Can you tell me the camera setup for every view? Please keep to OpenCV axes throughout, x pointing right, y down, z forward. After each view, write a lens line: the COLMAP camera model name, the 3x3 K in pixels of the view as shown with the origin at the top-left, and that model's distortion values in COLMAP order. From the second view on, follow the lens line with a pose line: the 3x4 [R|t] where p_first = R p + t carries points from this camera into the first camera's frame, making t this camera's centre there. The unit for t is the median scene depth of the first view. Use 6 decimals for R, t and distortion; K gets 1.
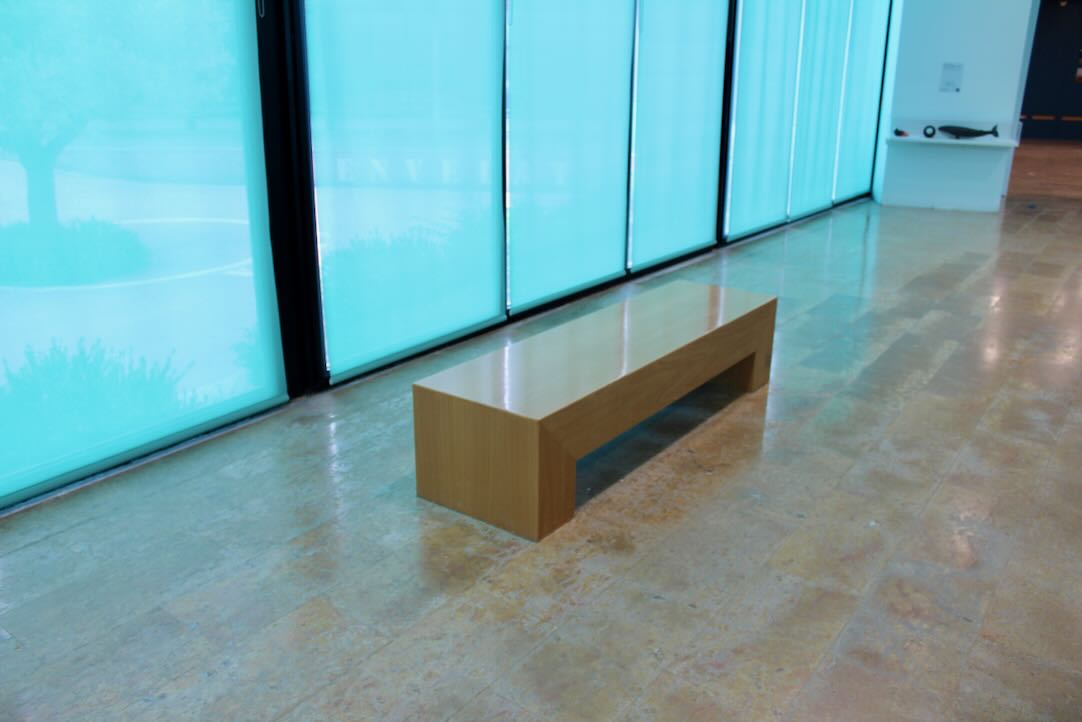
lens RADIAL K [[900.2, 0, 541.0], [0, 900.2, 361.0], [0, 0, 1]] dist [-0.059689, 0.007122]
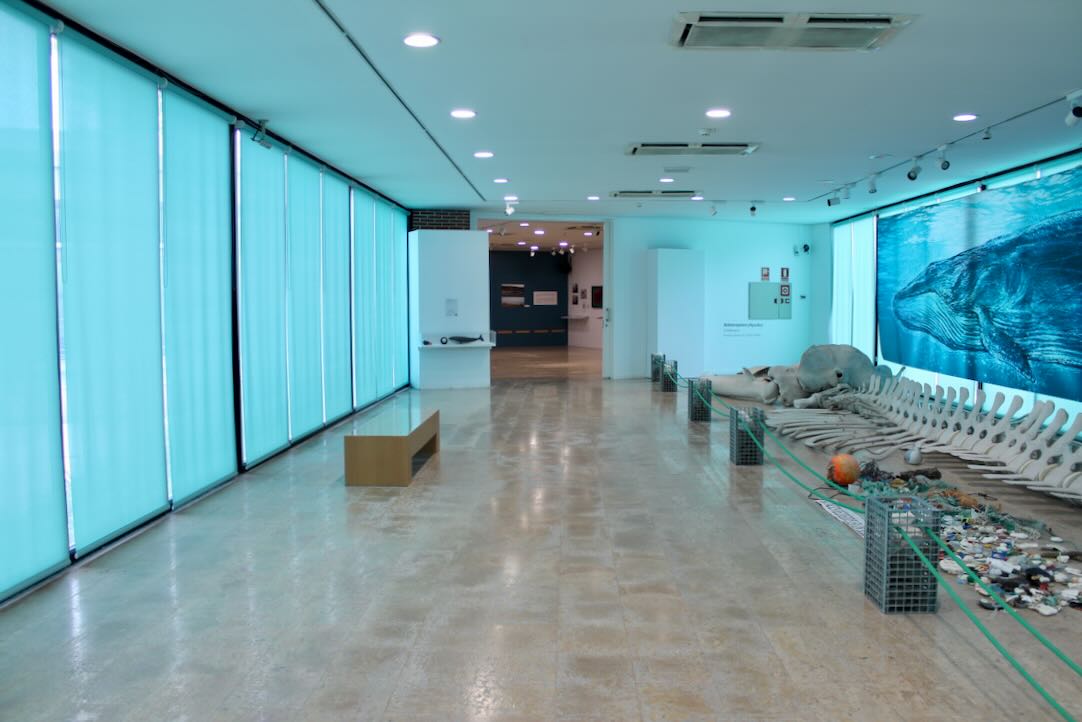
lens RADIAL K [[900.2, 0, 541.0], [0, 900.2, 361.0], [0, 0, 1]] dist [-0.059689, 0.007122]
pose [[0.834001, -0.059150, 0.548583, -0.309059], [0.194566, 0.961899, -0.192081, 0.122301], [-0.516320, 0.266931, 0.813733, -0.401155]]
